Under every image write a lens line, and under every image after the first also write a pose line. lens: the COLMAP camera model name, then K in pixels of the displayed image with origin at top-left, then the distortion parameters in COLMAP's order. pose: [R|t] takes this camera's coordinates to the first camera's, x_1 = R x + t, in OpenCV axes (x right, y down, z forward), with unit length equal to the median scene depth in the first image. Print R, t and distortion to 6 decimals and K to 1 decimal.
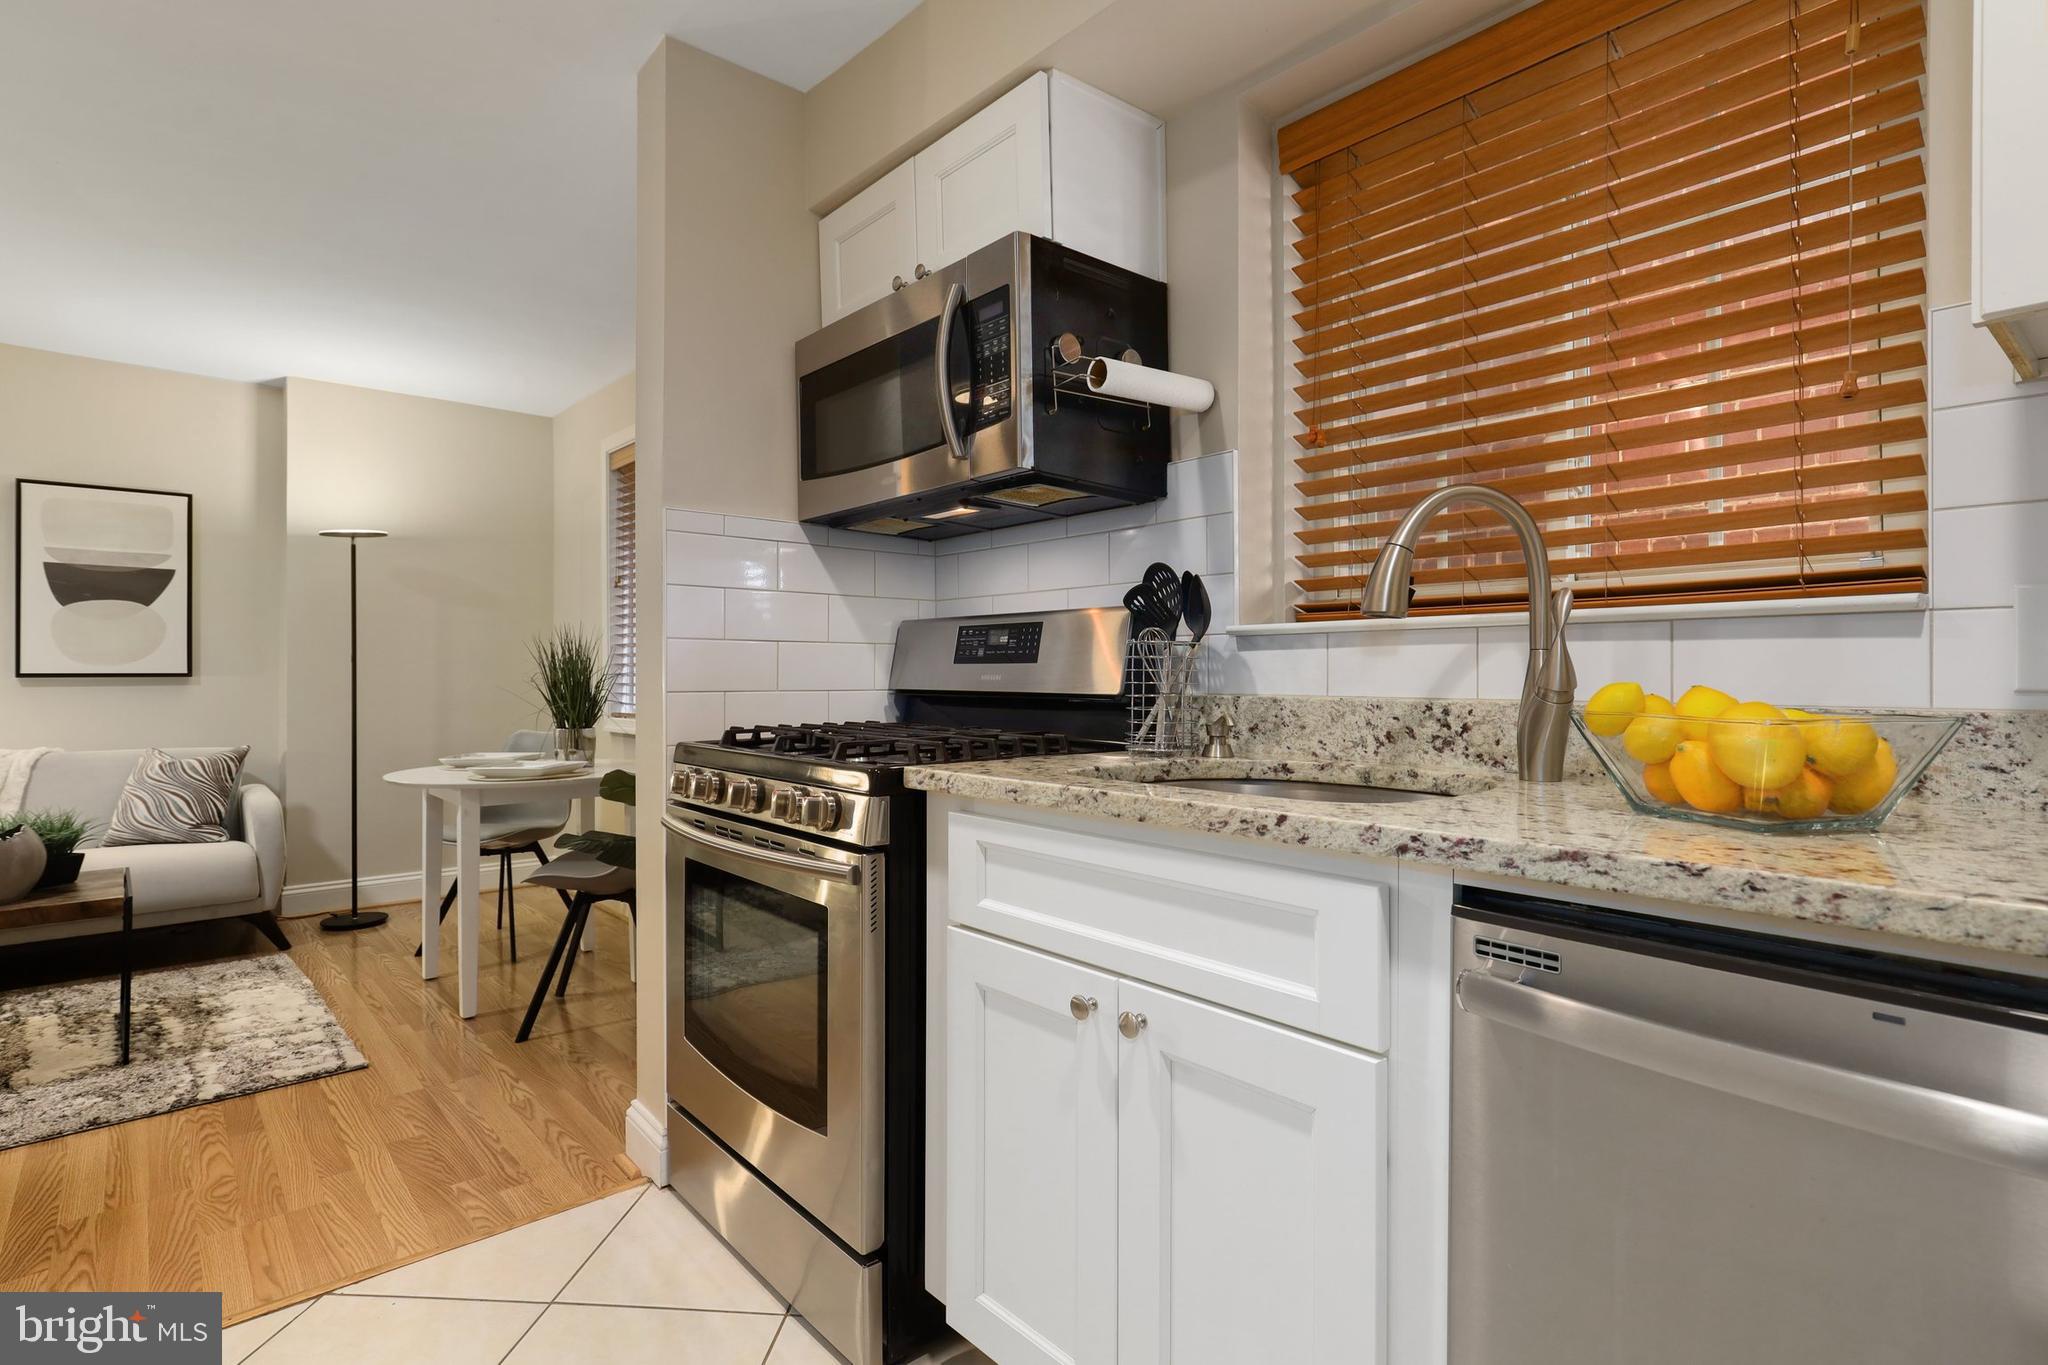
lens RADIAL K [[1010.5, 0, 1010.1], [0, 1010.5, 672.8], [0, 0, 1]] dist [-0.013306, 0.010887]
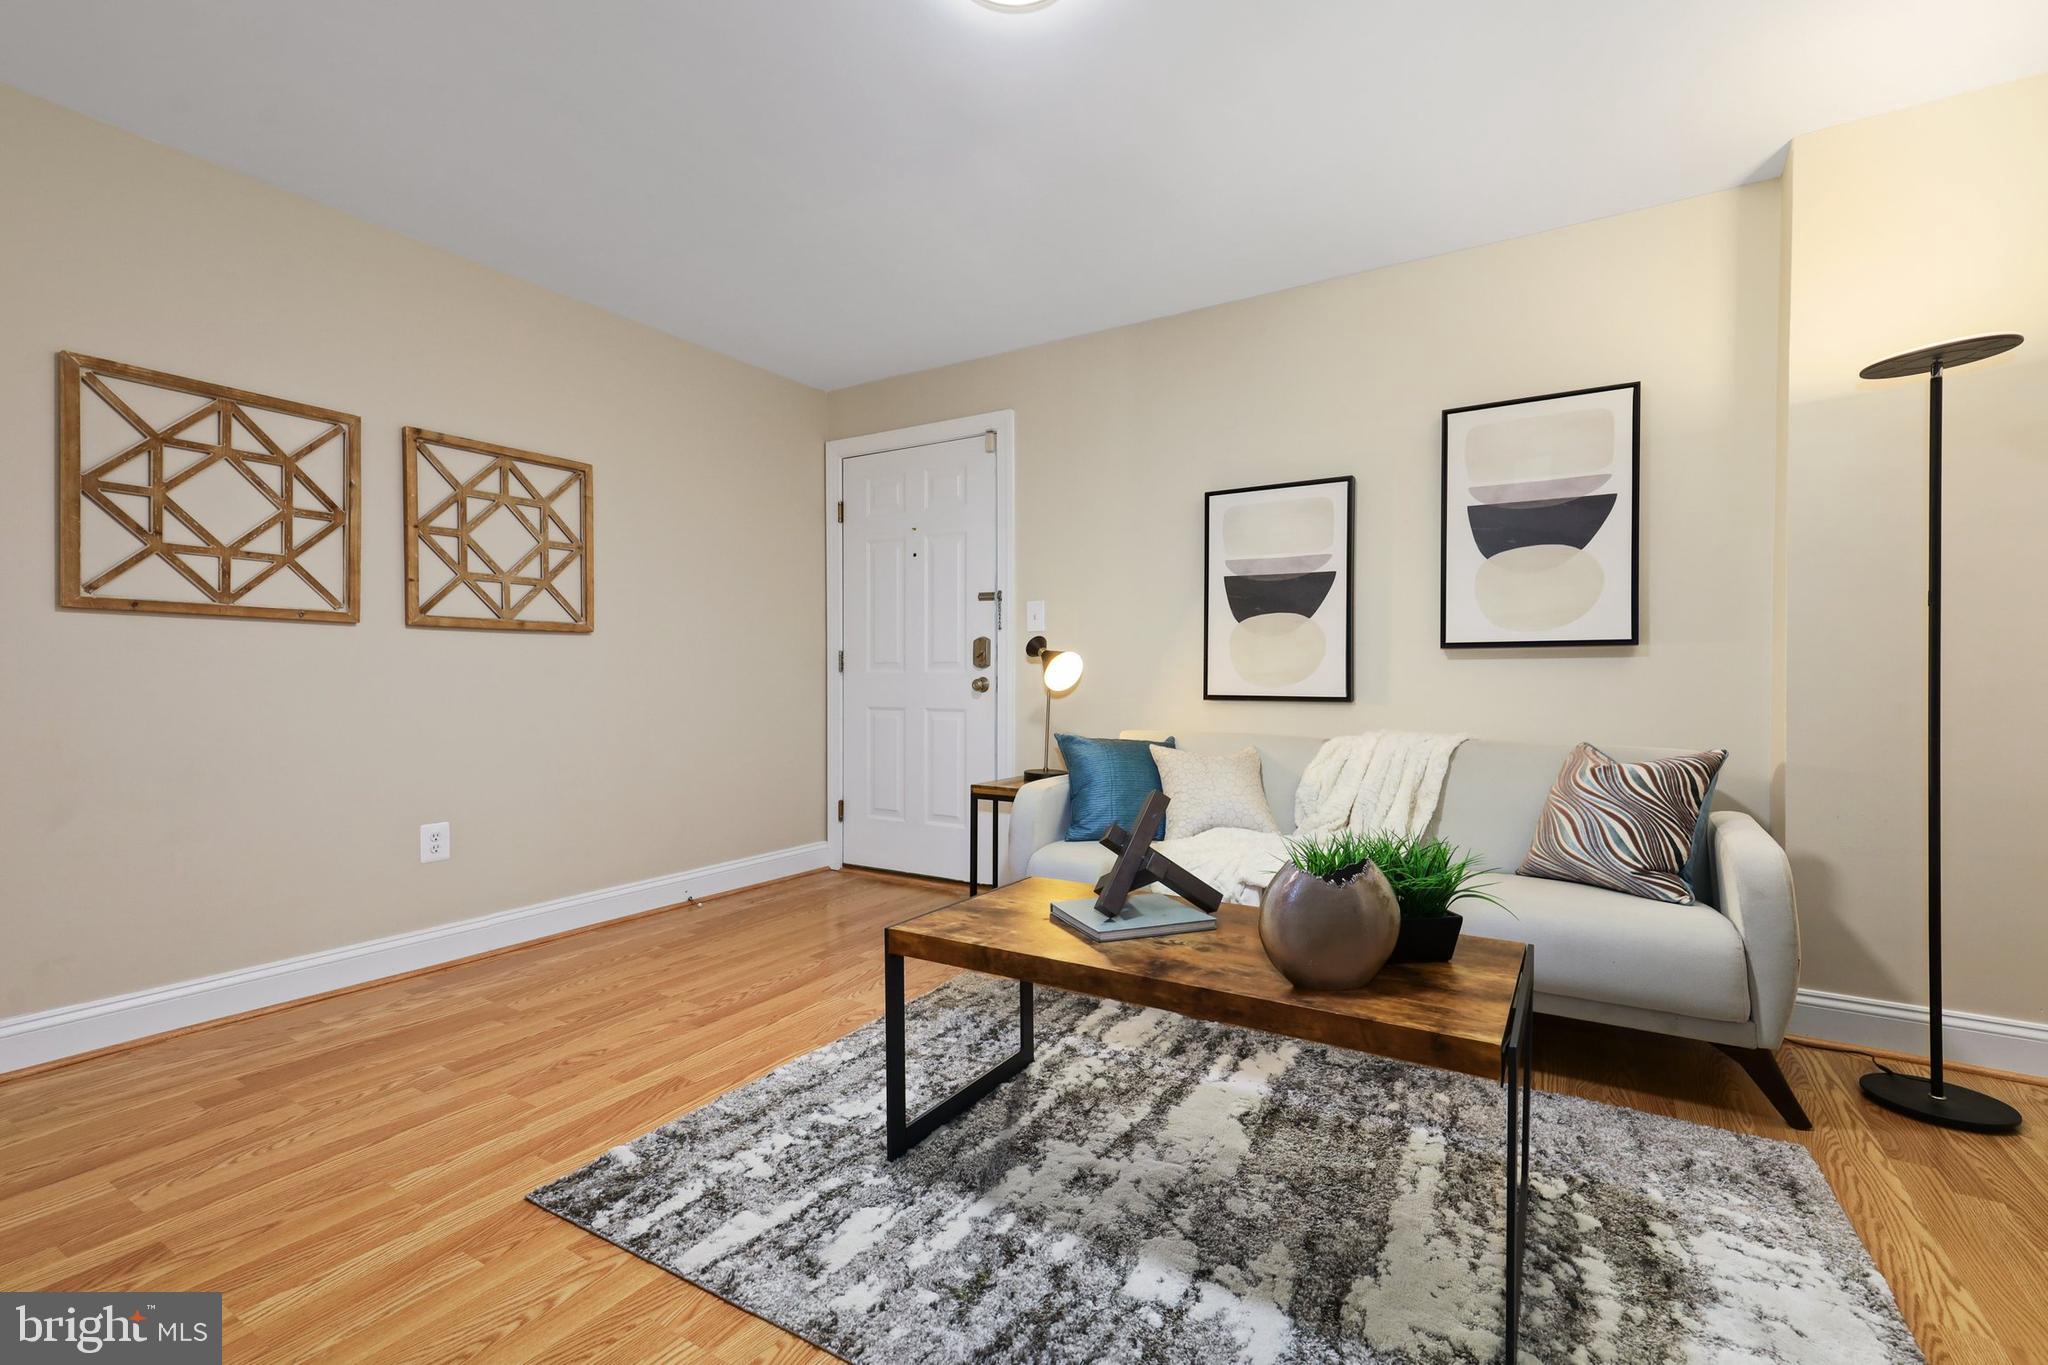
lens RADIAL K [[916.4, 0, 1015.1], [0, 916.4, 681.5], [0, 0, 1]] dist [0.018415, 0.000193]
pose [[0.286244, 0.006330, -0.958136, -0.477488], [0.002270, 0.999971, 0.007284, 0.035887], [0.958154, -0.004260, 0.286221, 0.595903]]
